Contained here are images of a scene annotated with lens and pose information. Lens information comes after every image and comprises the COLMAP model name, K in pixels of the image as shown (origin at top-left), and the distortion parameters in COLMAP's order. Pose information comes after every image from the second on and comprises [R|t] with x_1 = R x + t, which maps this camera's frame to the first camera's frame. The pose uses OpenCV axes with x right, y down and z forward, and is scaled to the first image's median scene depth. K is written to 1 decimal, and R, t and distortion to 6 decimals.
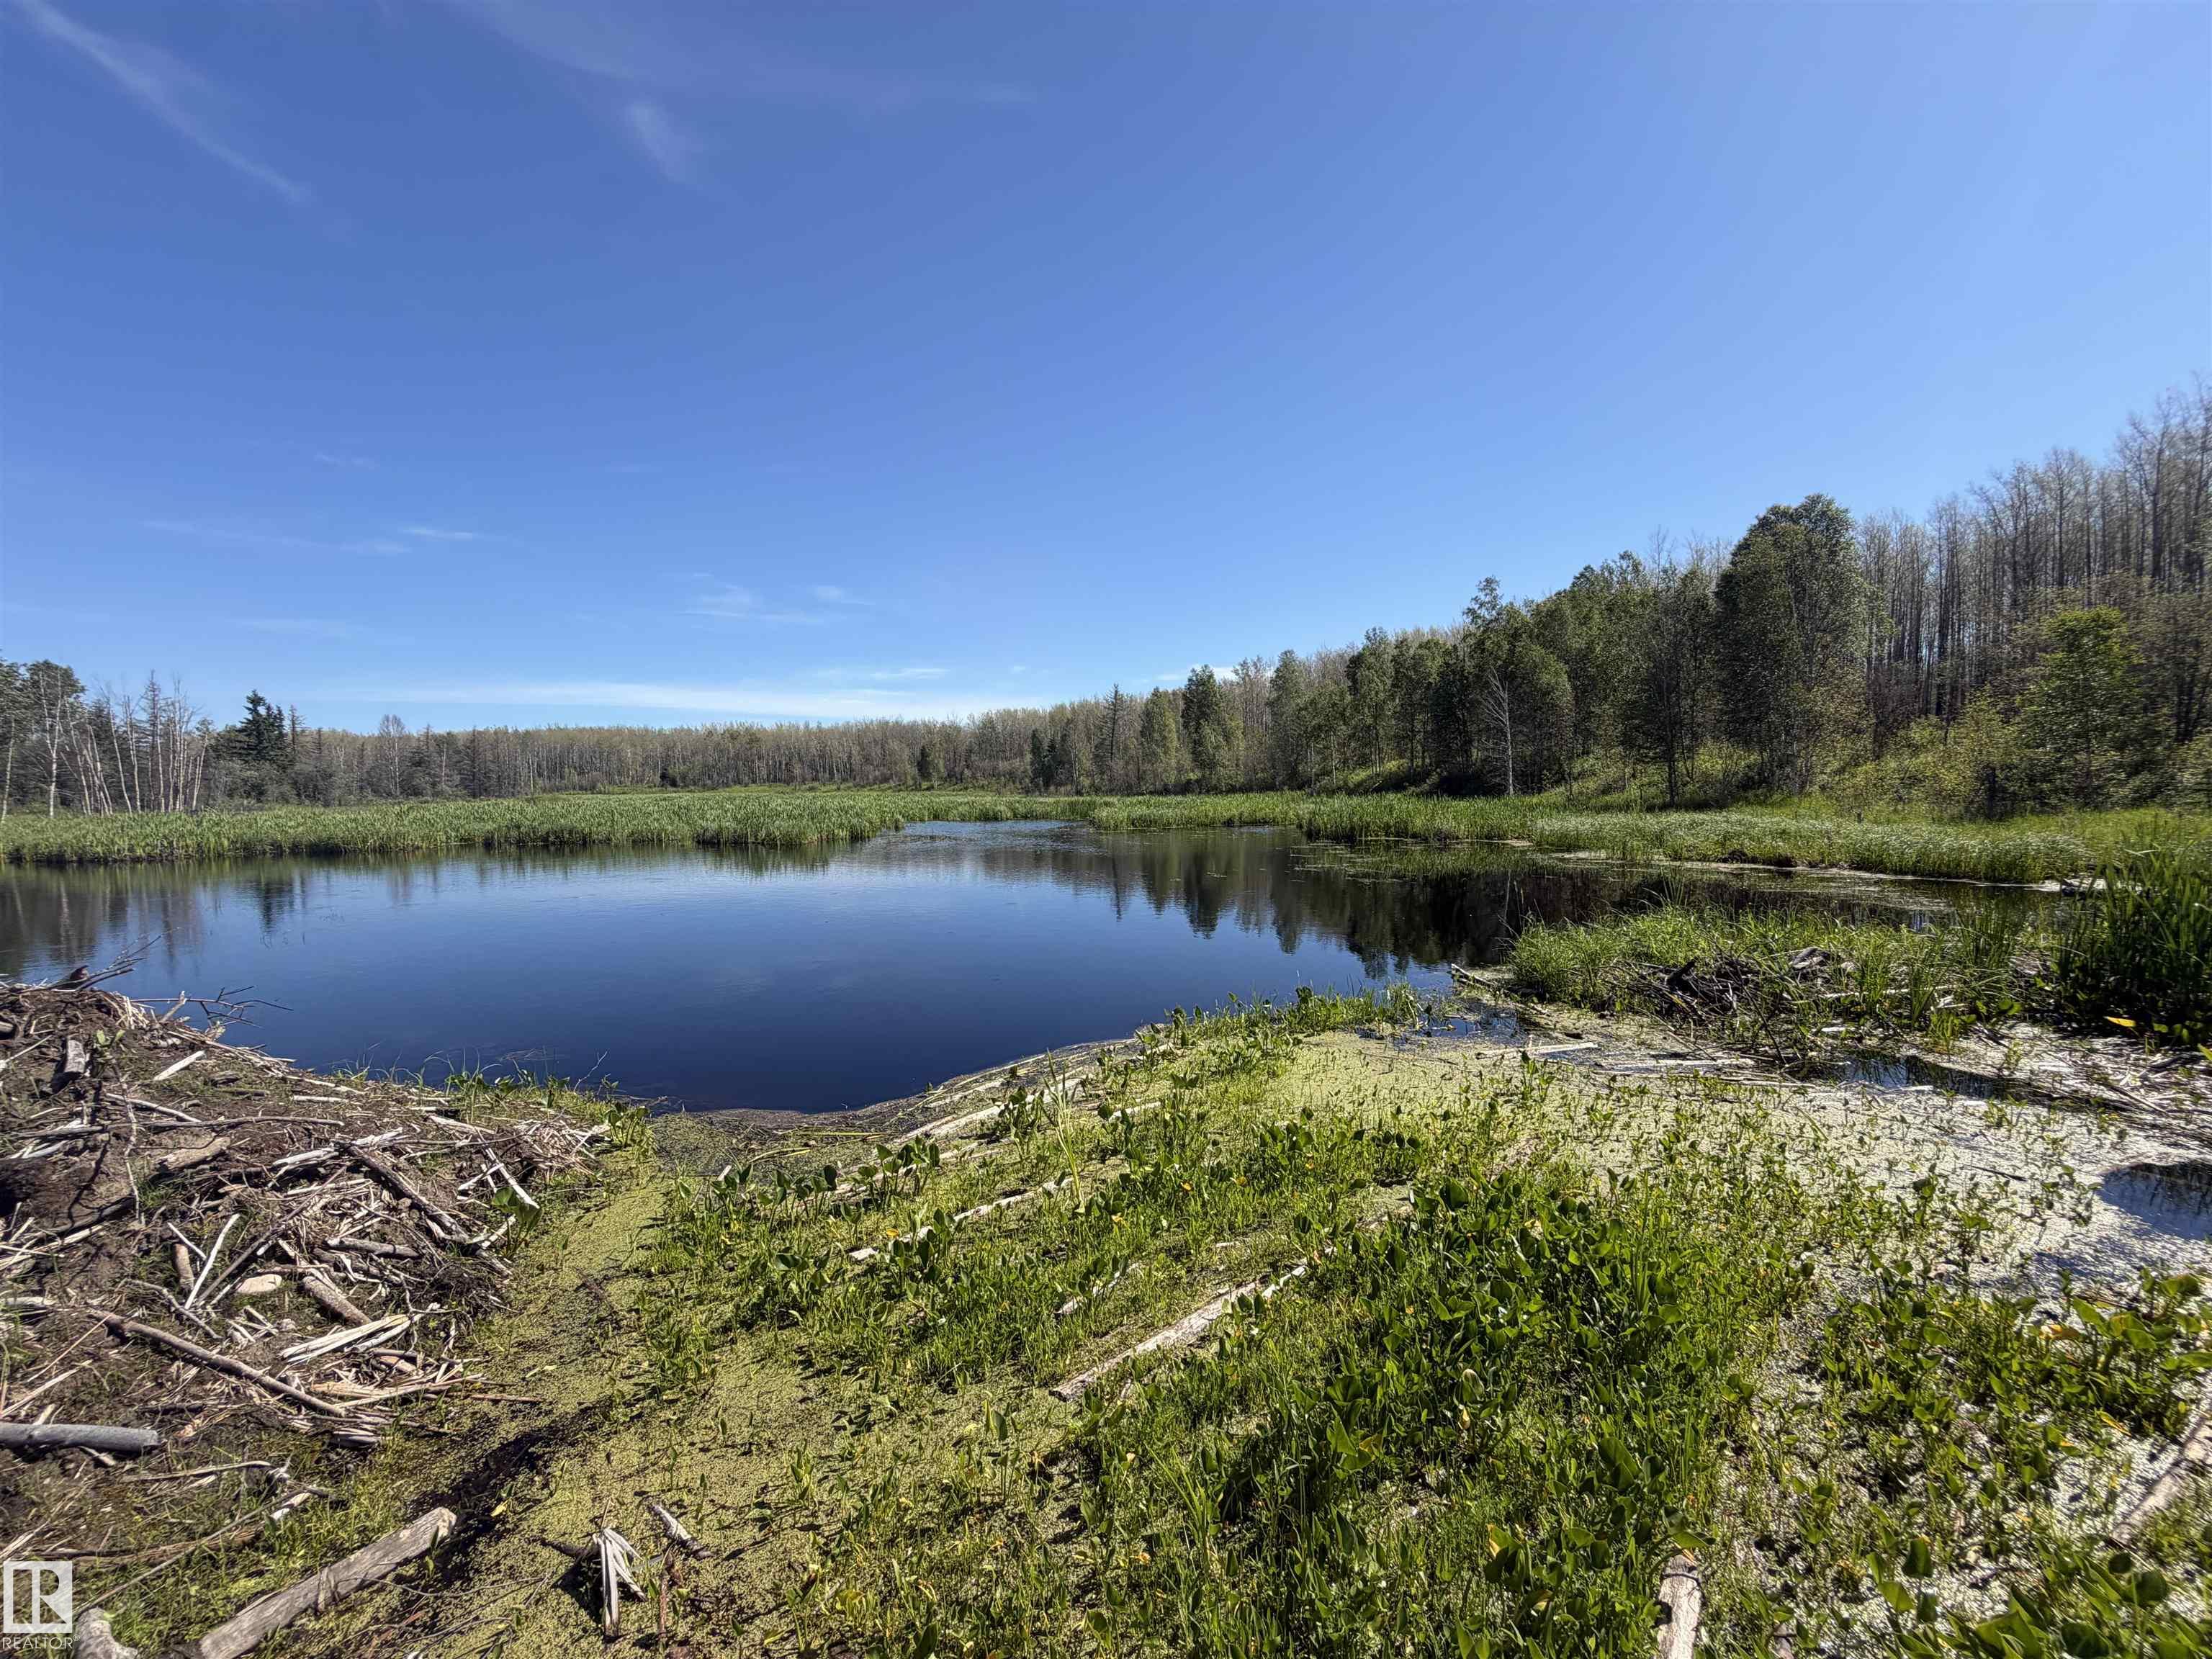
lens RADIAL K [[872.6, 0, 1090.7], [0, 872.6, 835.2], [0, 0, 1]] dist [-0.000815, 0.000178]
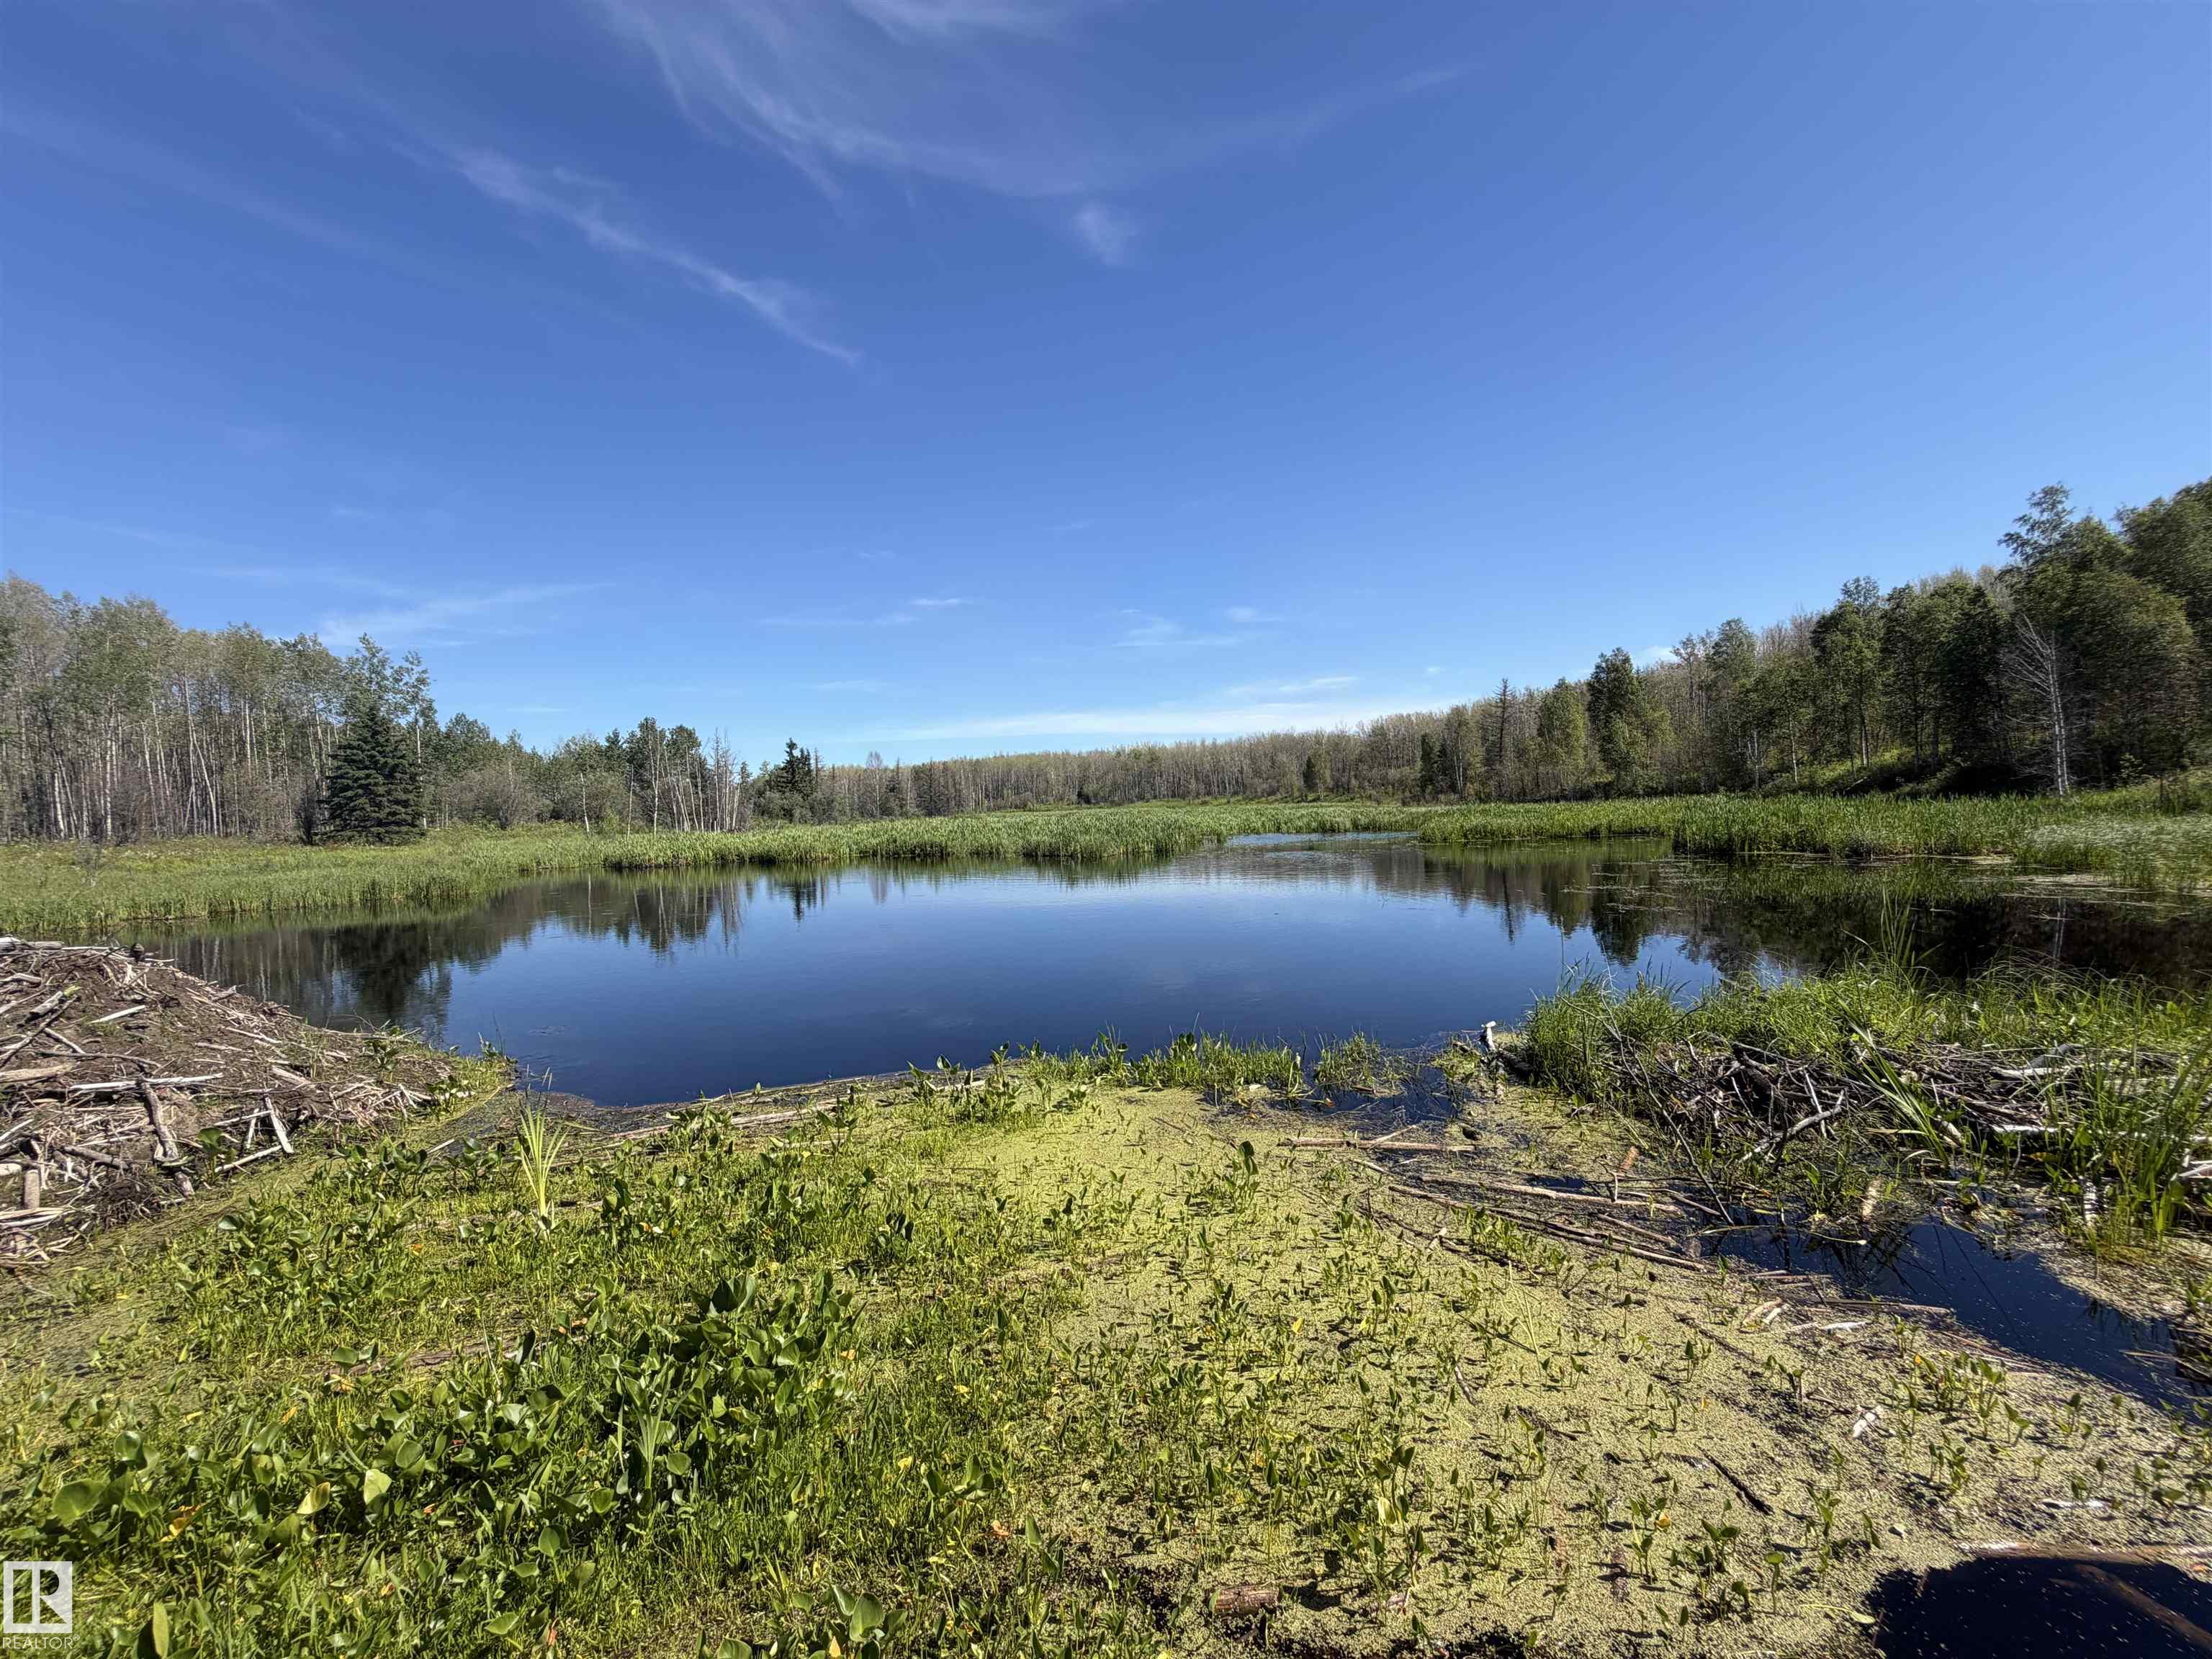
lens RADIAL K [[872.6, 0, 1110.8], [0, 872.6, 823.9], [0, 0, 1]] dist [-0.000815, 0.000178]
pose [[0.900044, -0.011778, -0.435640, 0.145413], [0.000397, 0.999656, -0.026207, -0.002173], [0.435799, 0.023414, 0.899740, 0.052326]]
